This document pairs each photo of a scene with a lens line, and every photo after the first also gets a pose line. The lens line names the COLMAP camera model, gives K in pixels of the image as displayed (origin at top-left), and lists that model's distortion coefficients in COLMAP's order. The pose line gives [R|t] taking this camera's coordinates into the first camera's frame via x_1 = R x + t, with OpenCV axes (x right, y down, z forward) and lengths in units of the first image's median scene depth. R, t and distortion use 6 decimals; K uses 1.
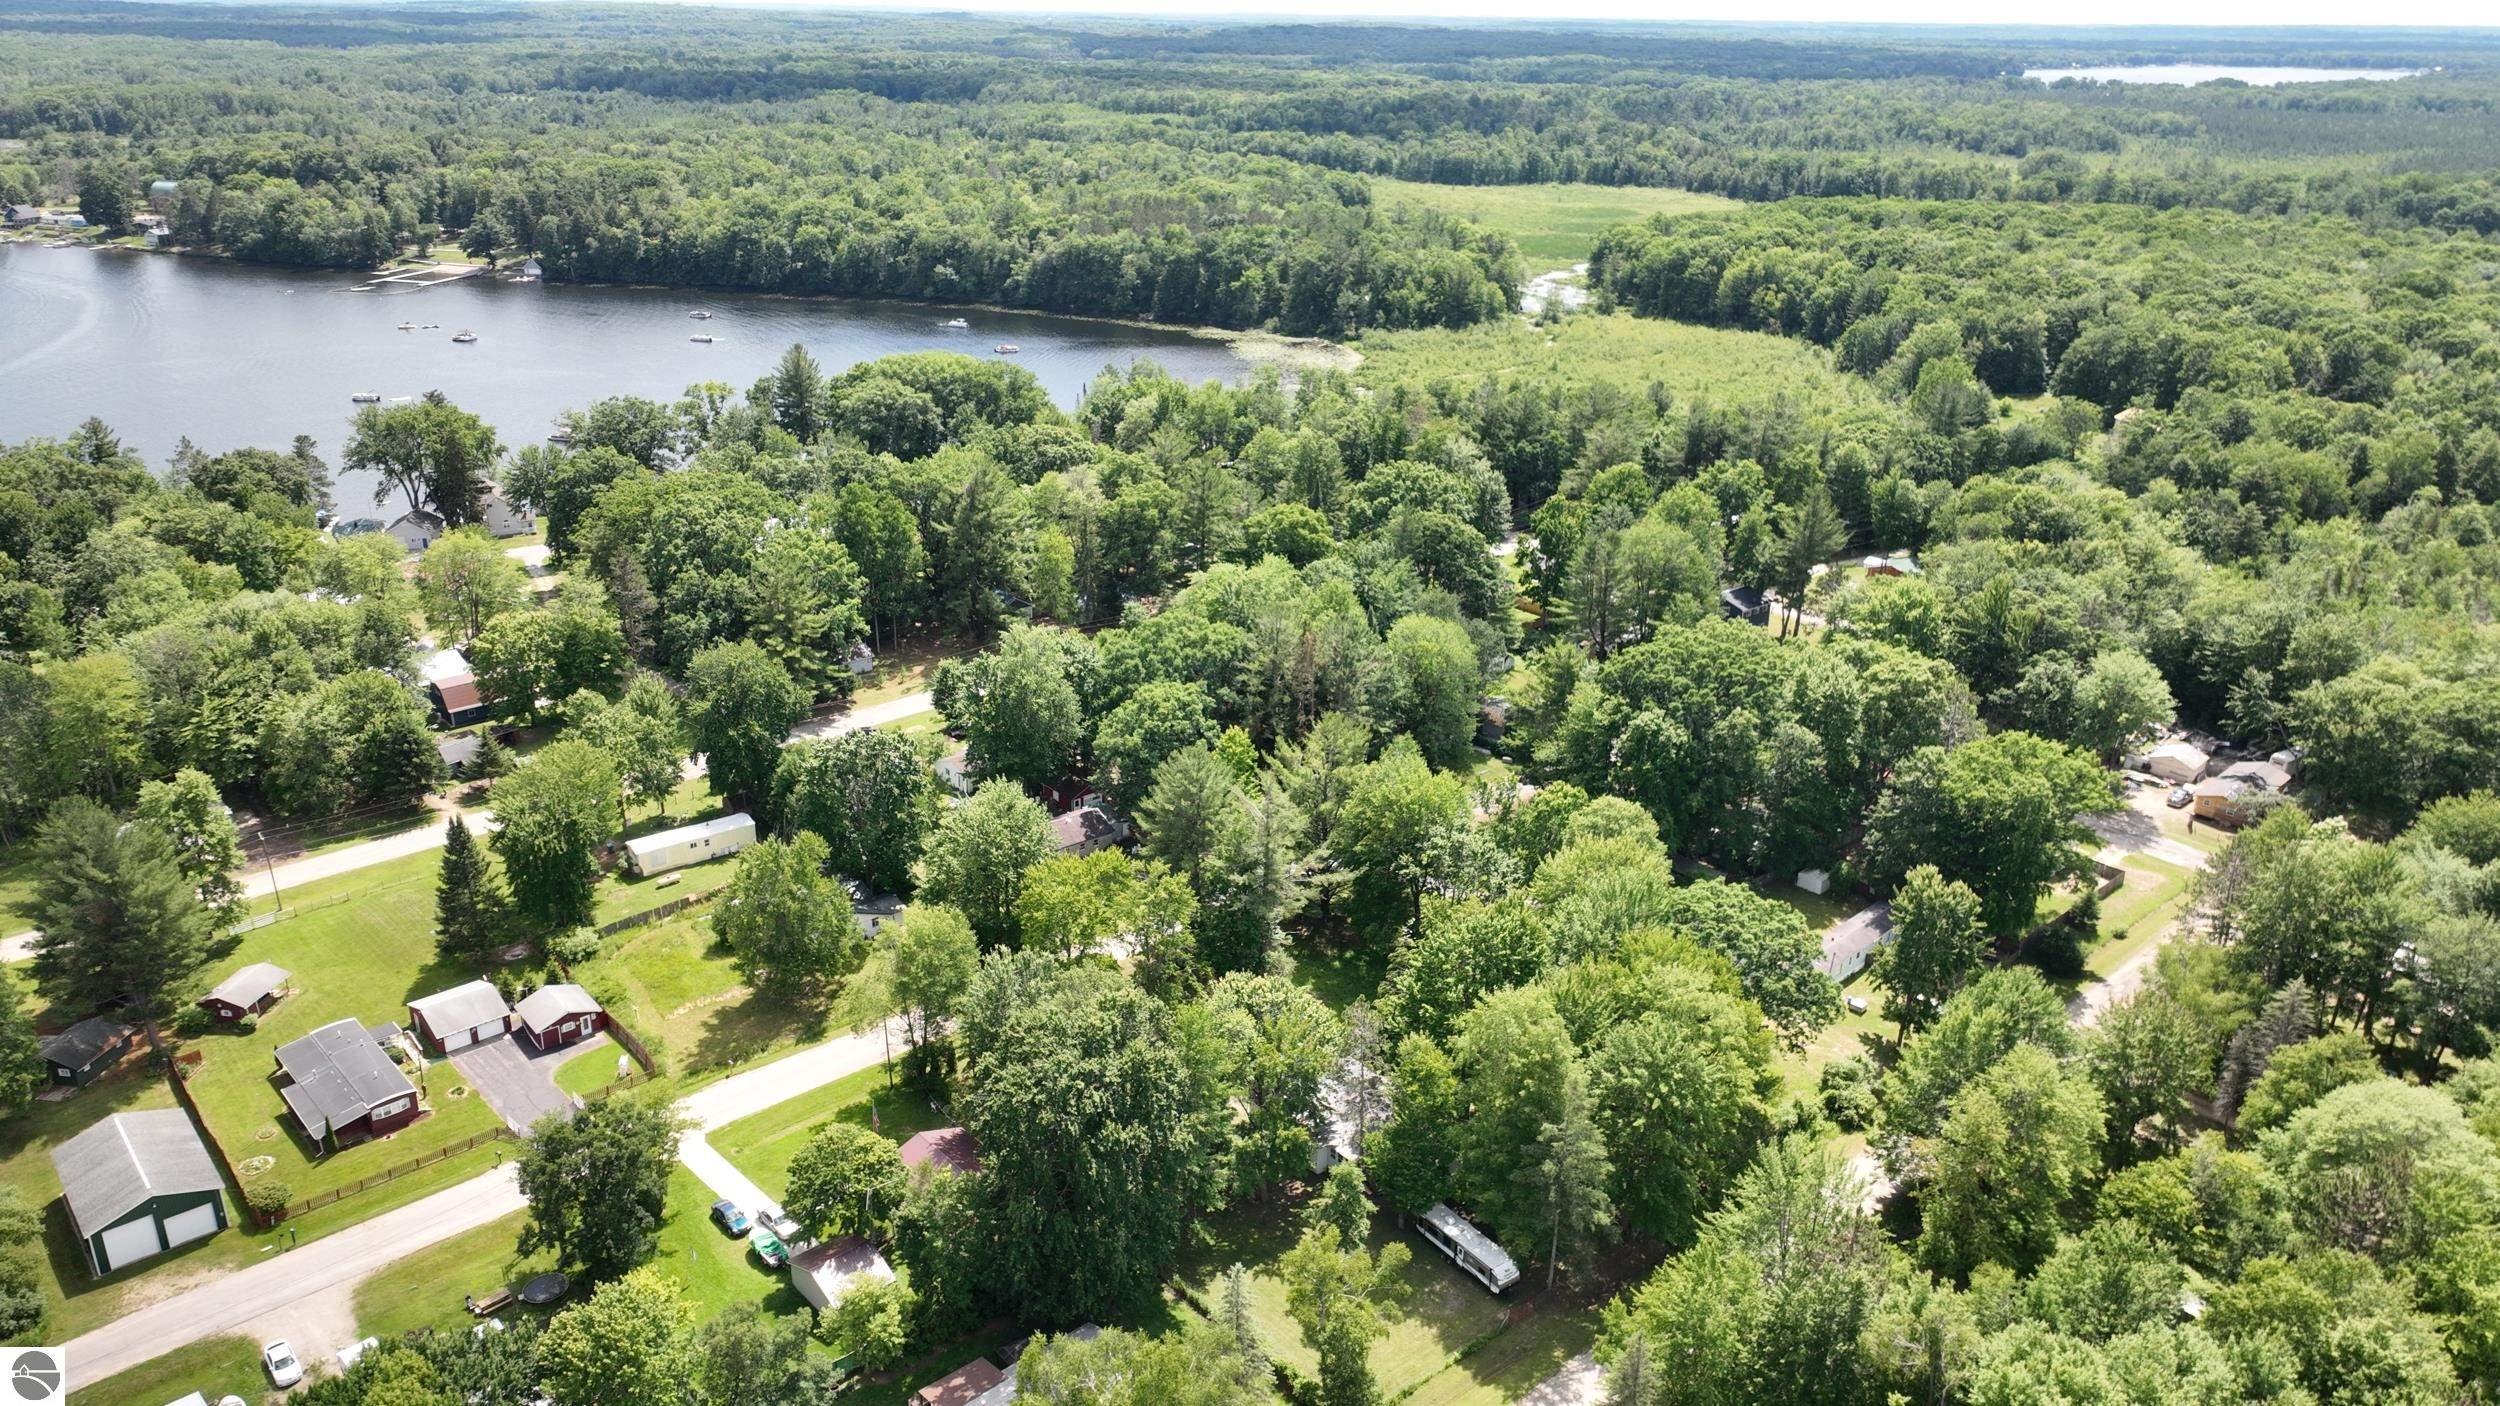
lens RADIAL K [[1759.1, 0, 1252.3], [0, 1759.1, 698.3], [0, 0, 1]] dist [0.004666, 0.016178]
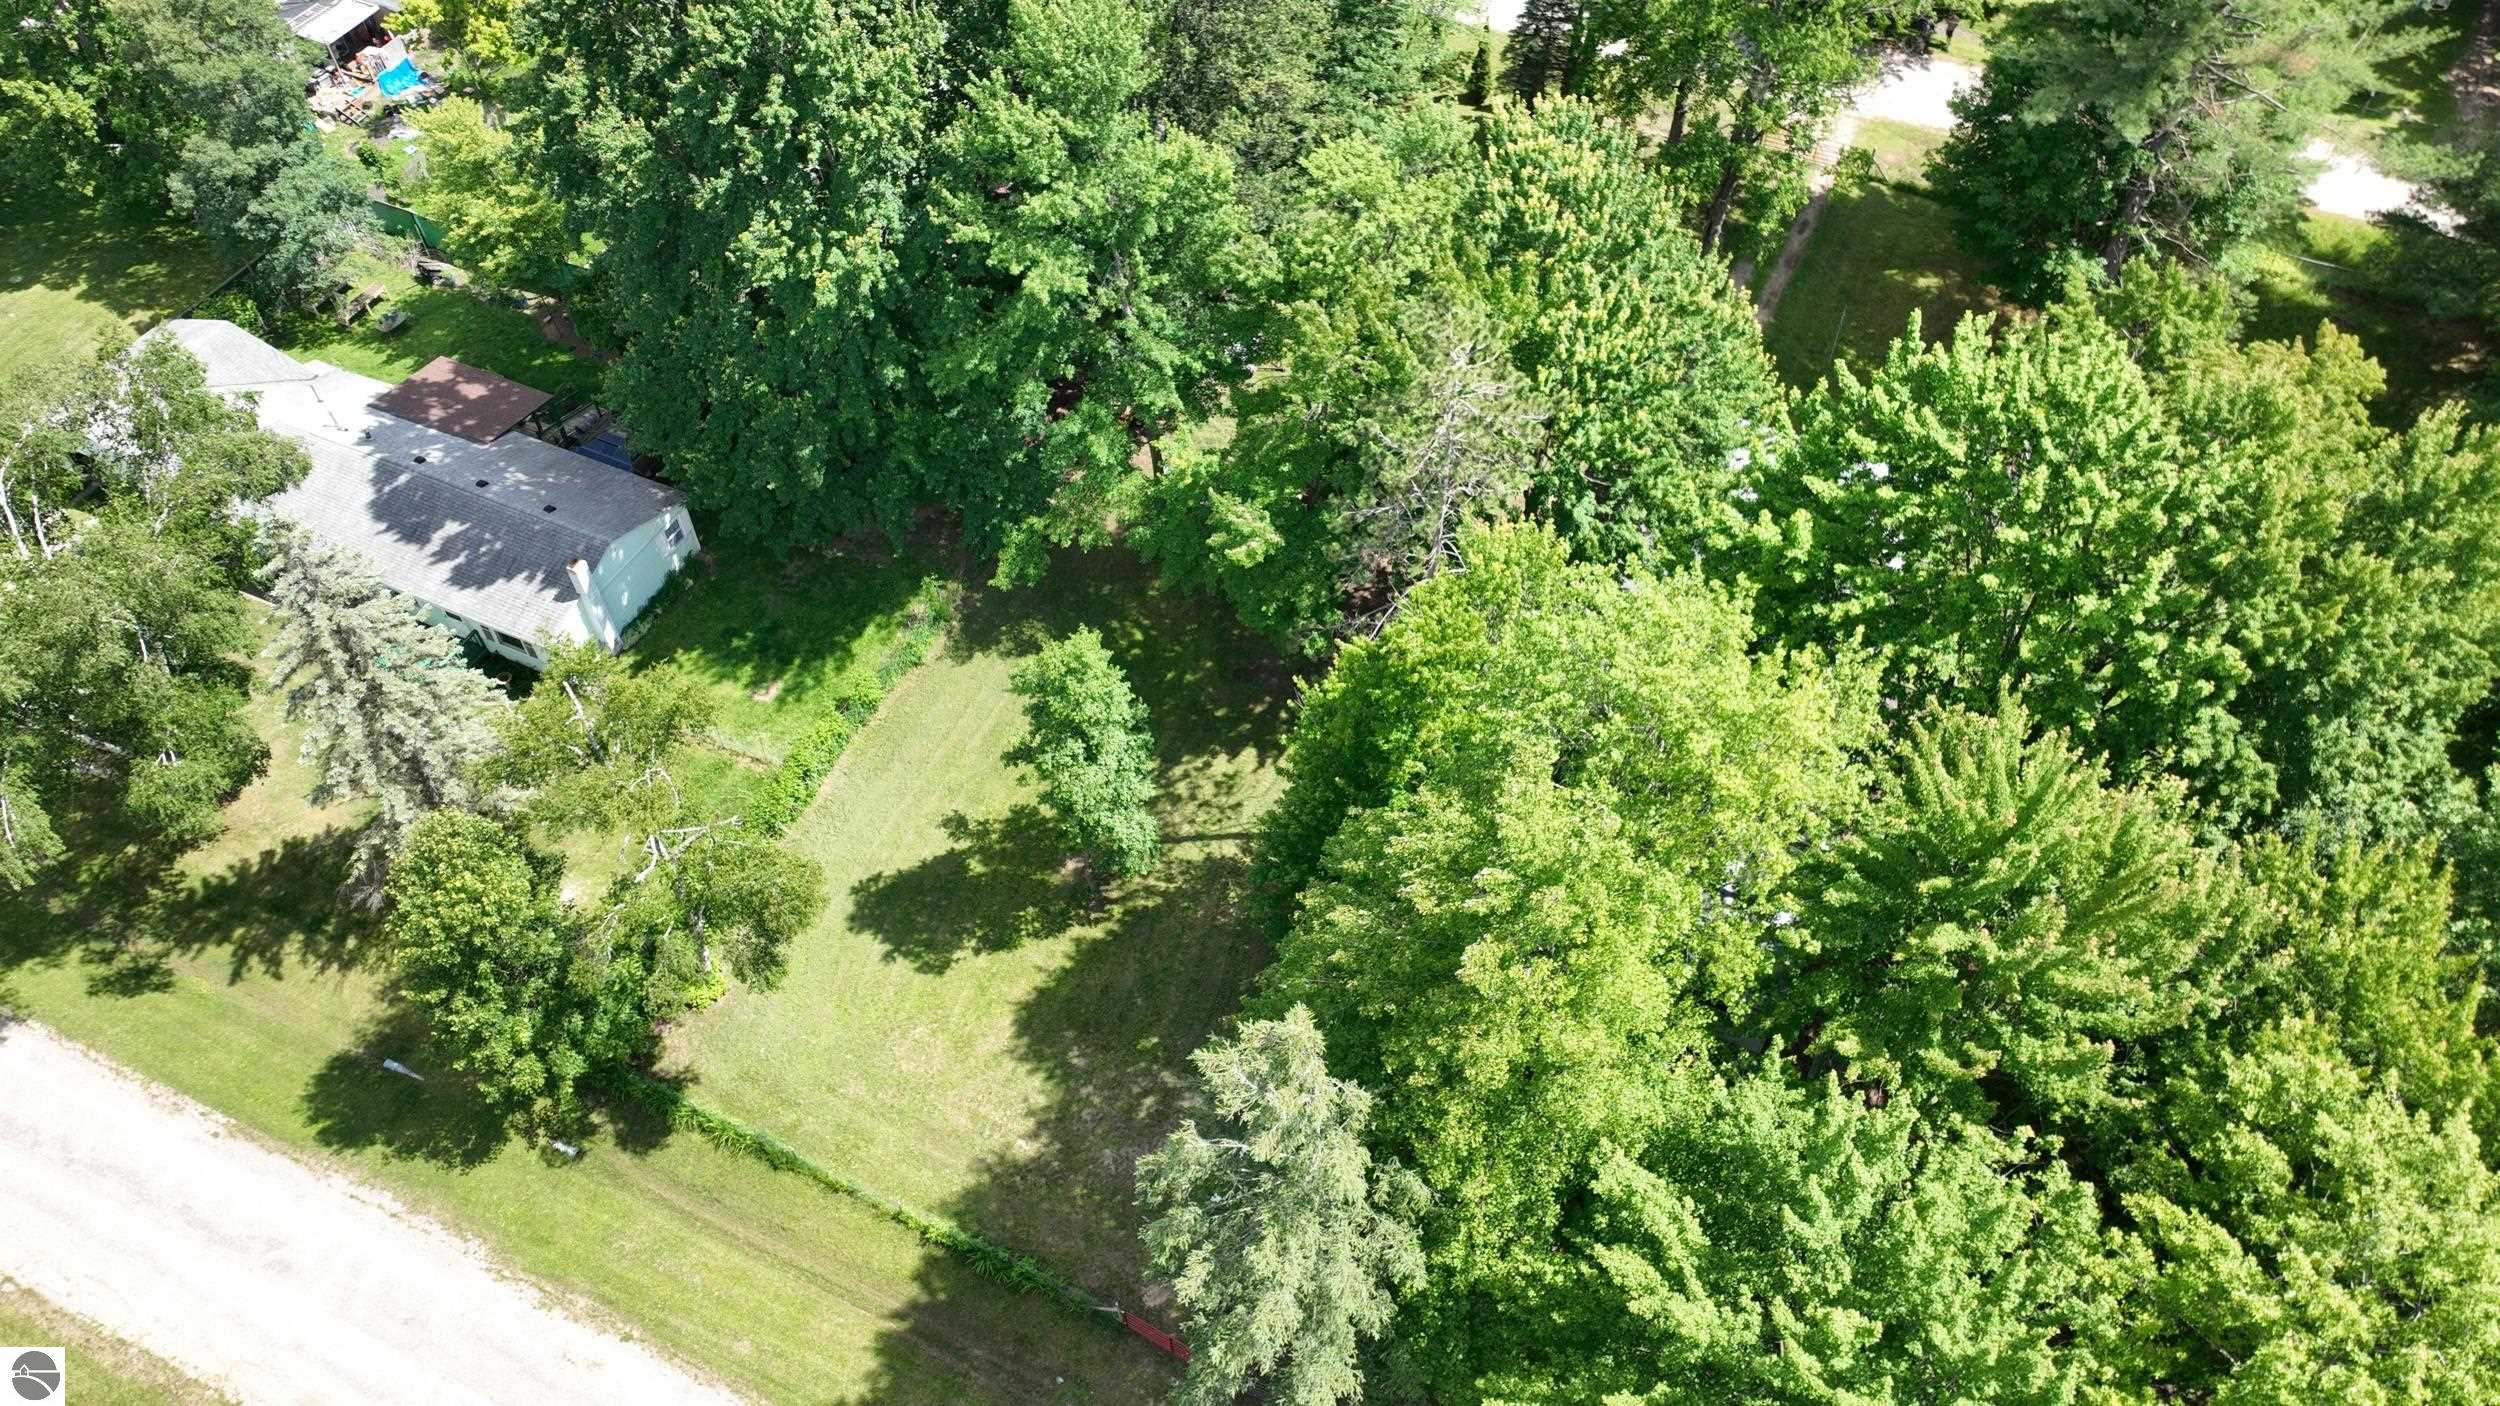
lens RADIAL K [[1759.1, 0, 1257.5], [0, 1759.1, 708.4], [0, 0, 1]] dist [0.004666, 0.016178]
pose [[0.402565, 0.705478, -0.583303, 0.122622], [-0.322971, 0.705701, 0.630615, 0.023256], [0.856522, -0.065473, 0.511940, 0.391380]]
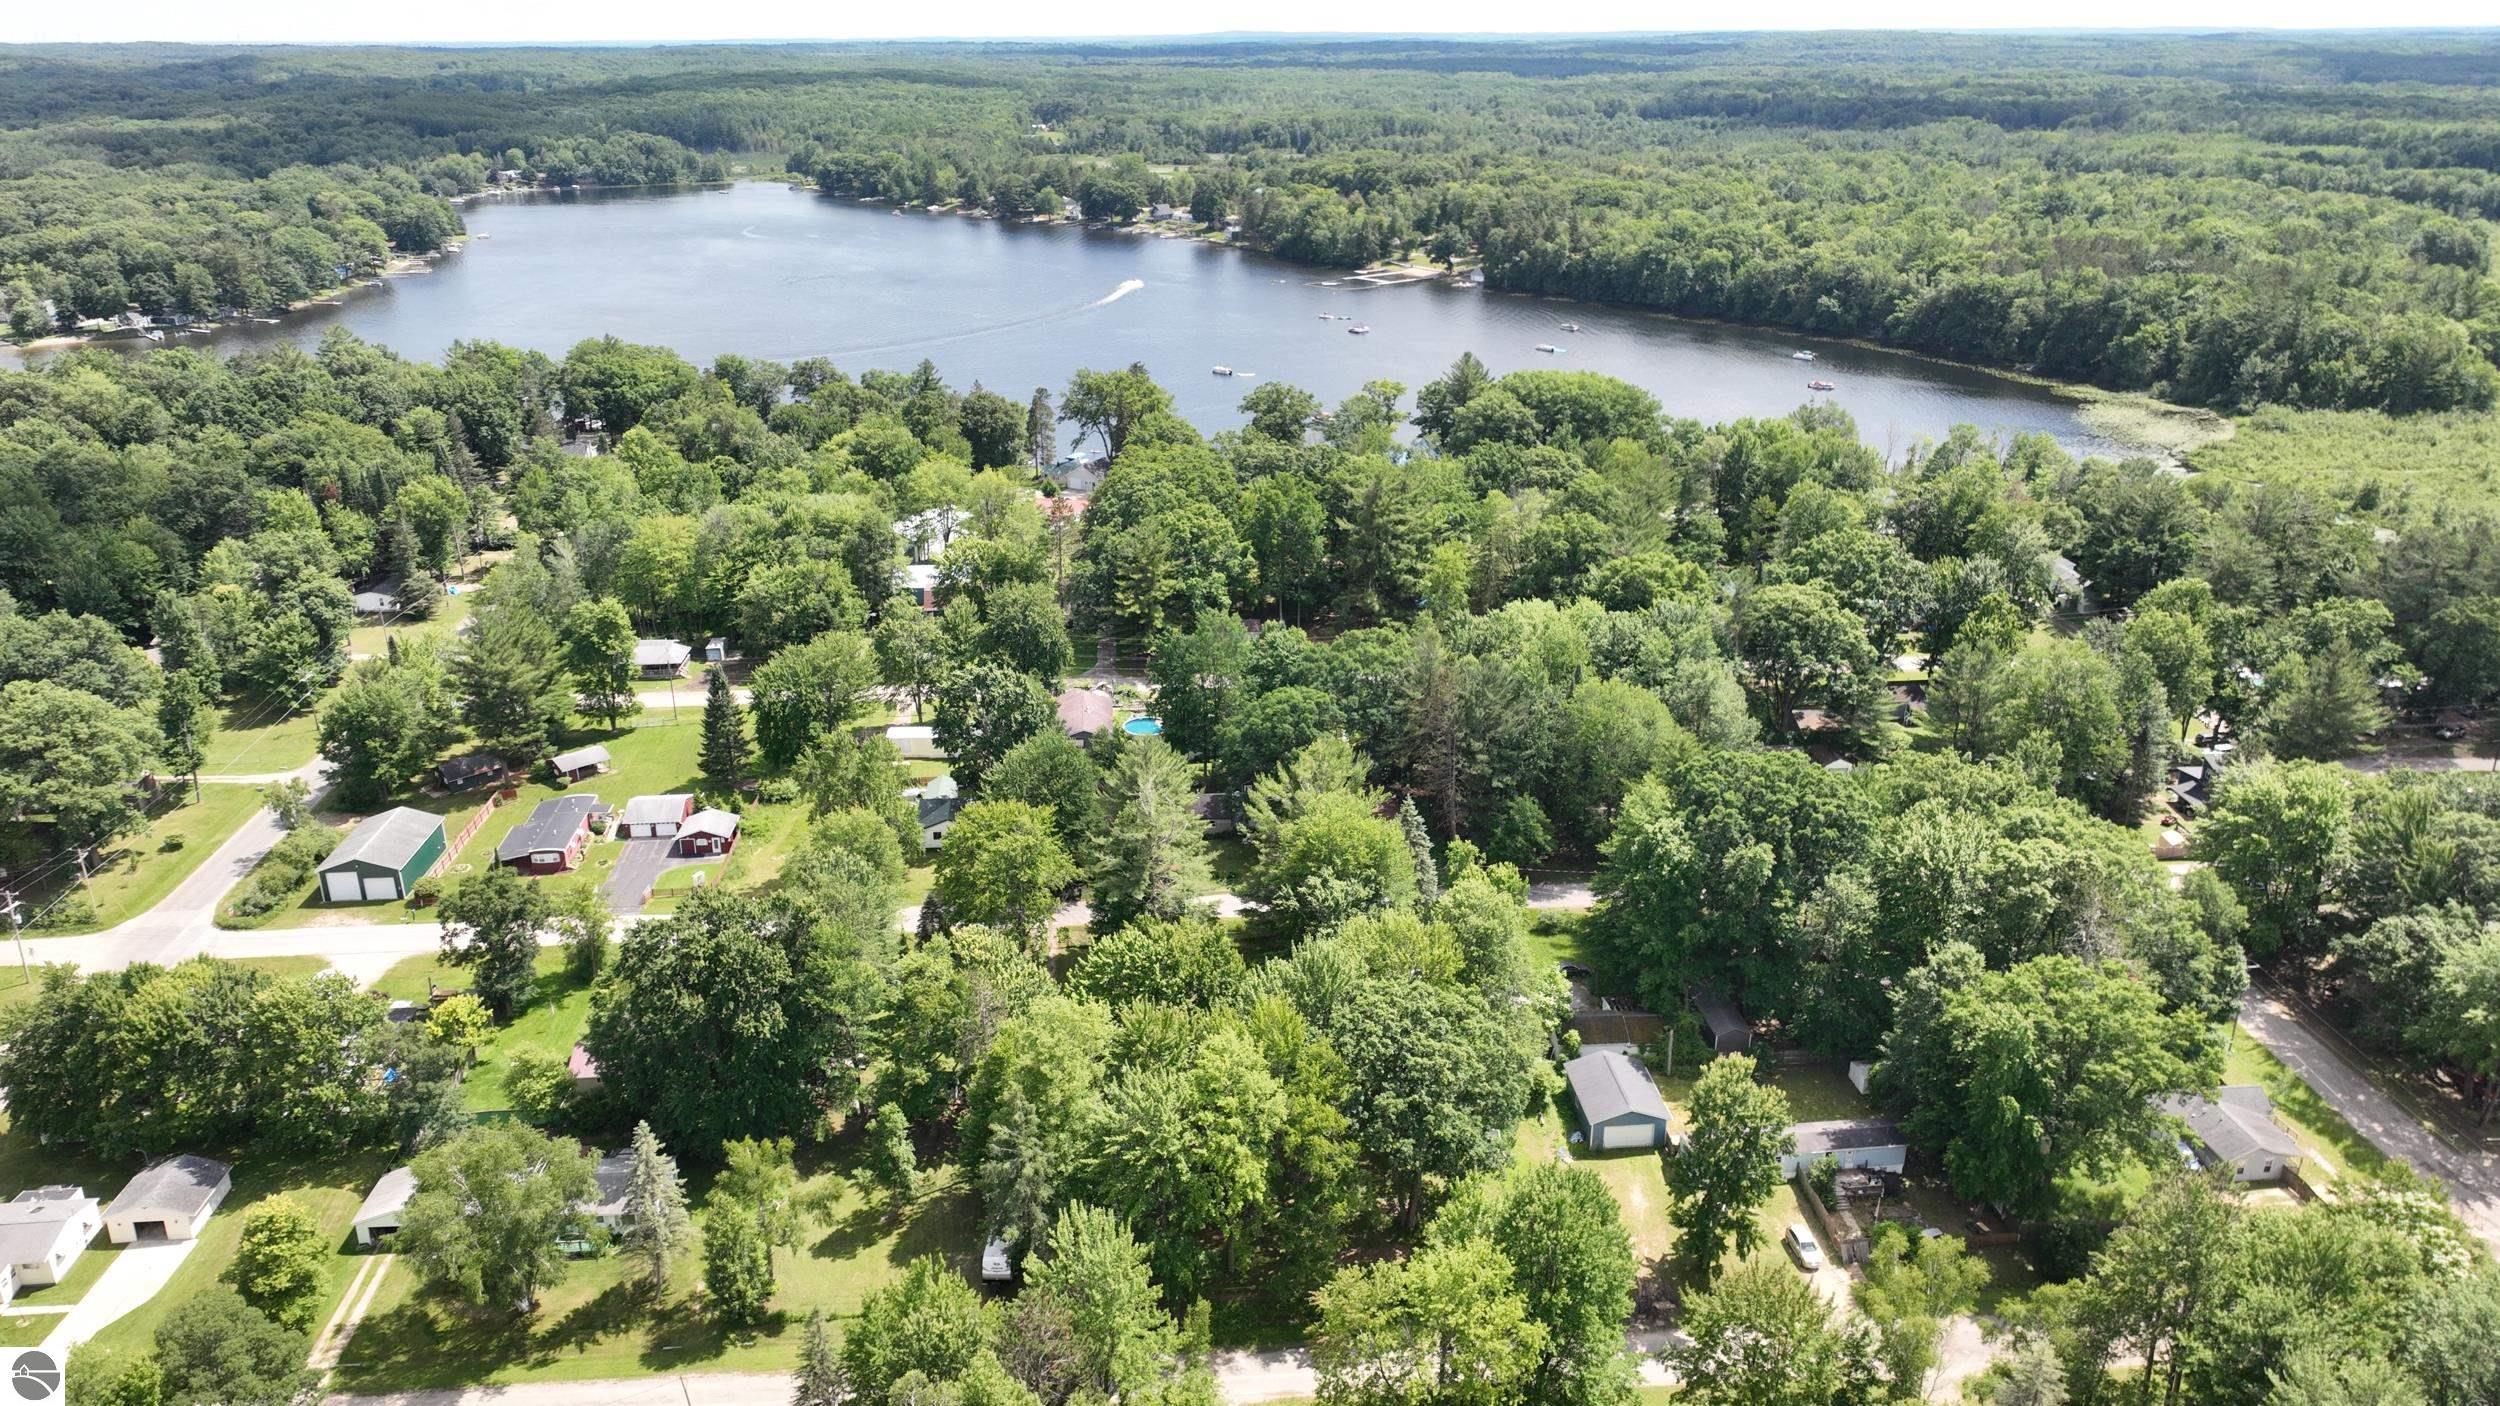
lens RADIAL K [[1759.1, 0, 1252.6], [0, 1759.1, 700.2], [0, 0, 1]] dist [0.004666, 0.016178]
pose [[0.795135, 0.199319, -0.572740, 0.360639], [-0.206715, 0.976964, 0.053011, -0.035184], [0.570113, 0.076243, 0.818021, 0.106095]]
